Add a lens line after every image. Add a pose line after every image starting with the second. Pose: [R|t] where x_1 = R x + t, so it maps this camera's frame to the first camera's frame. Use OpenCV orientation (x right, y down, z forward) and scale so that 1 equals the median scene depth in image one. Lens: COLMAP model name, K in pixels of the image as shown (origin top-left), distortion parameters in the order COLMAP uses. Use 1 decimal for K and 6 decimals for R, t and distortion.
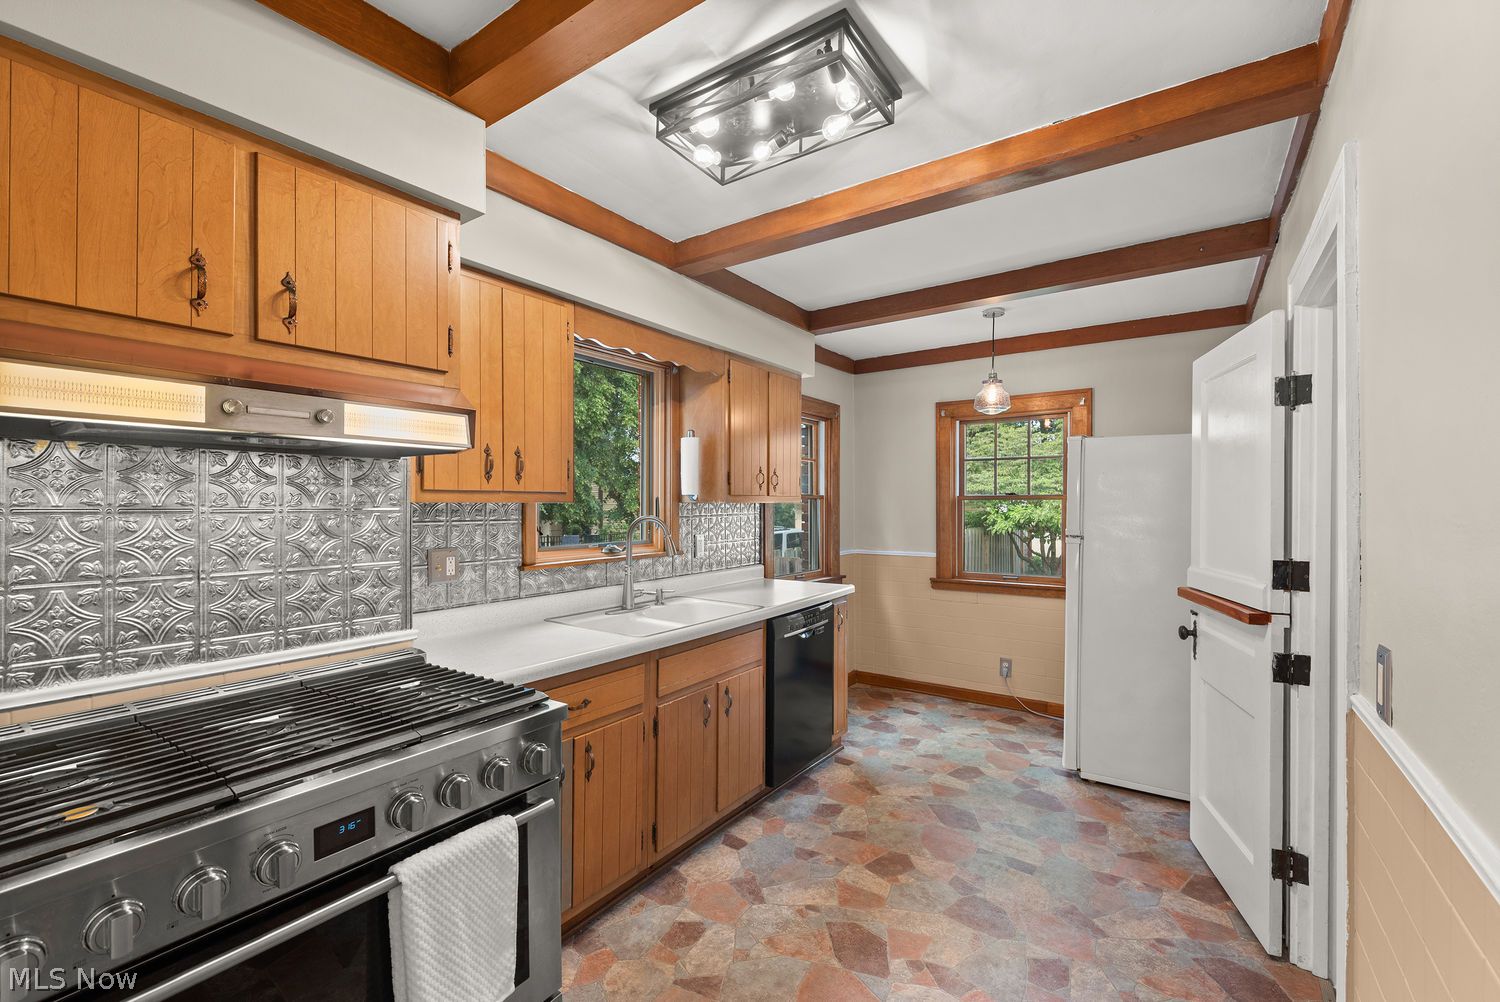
lens RADIAL K [[628.1, 0, 750.0], [0, 628.1, 501.0], [0, 0, 1]] dist [-0.000735, -0.000335]
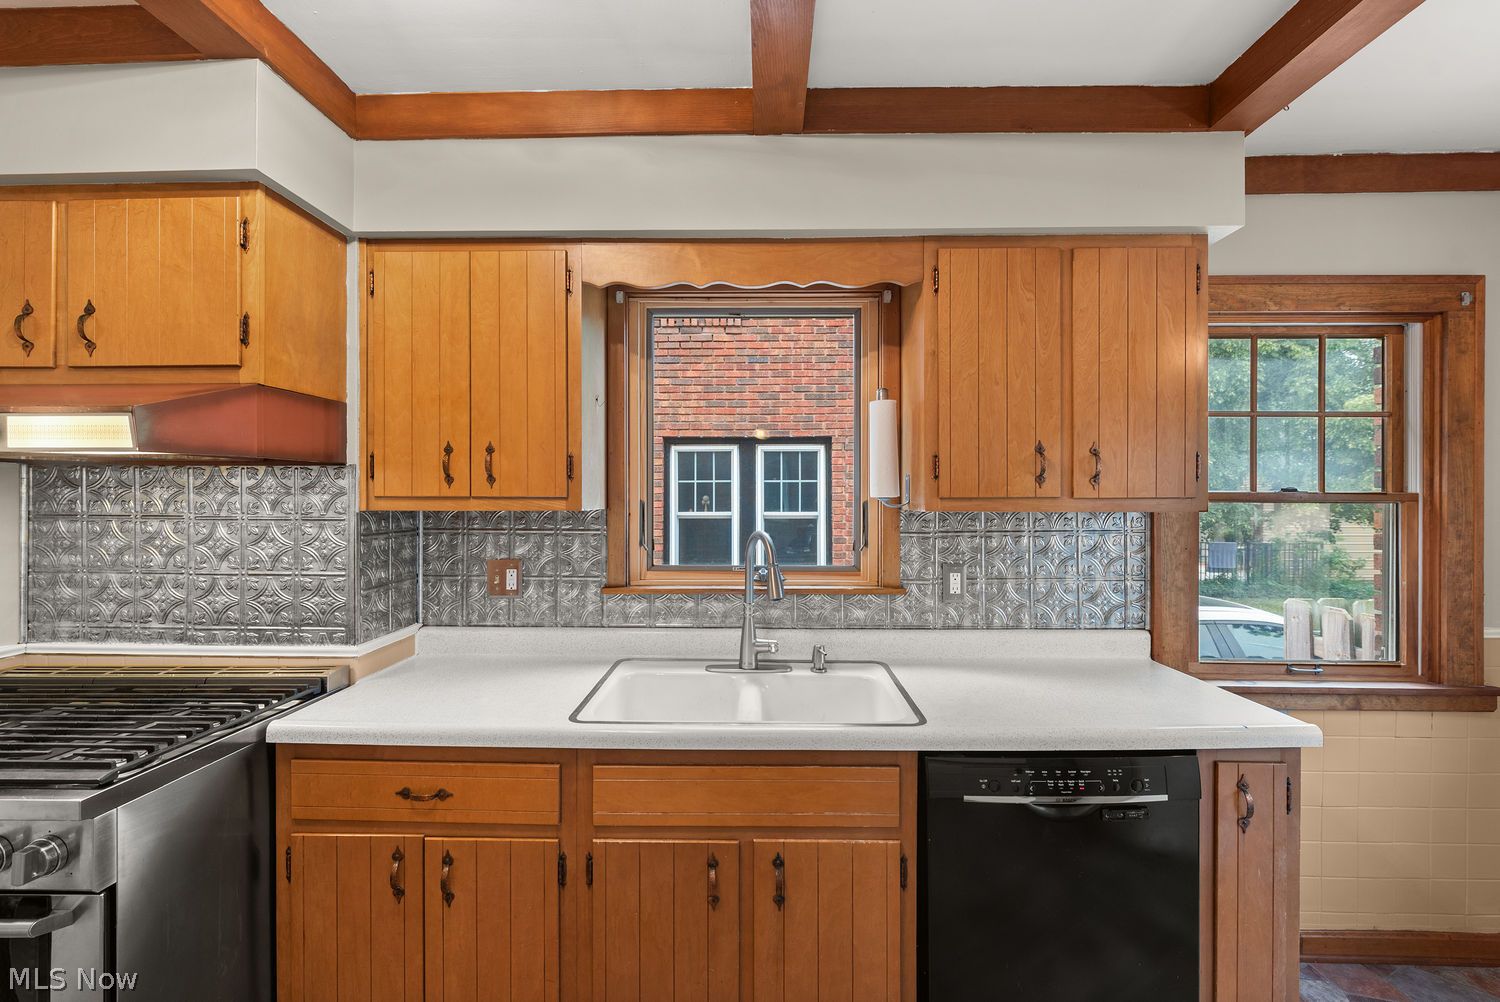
lens RADIAL K [[638.7, 0, 754.5], [0, 638.7, 494.0], [0, 0, 1]] dist [0.000551, -0.000025]
pose [[0.558547, -0.001671, -0.829471, 0.388087], [0.000677, 0.999999, -0.001558, -0.013745], [0.829473, 0.000309, 0.558547, 0.637496]]
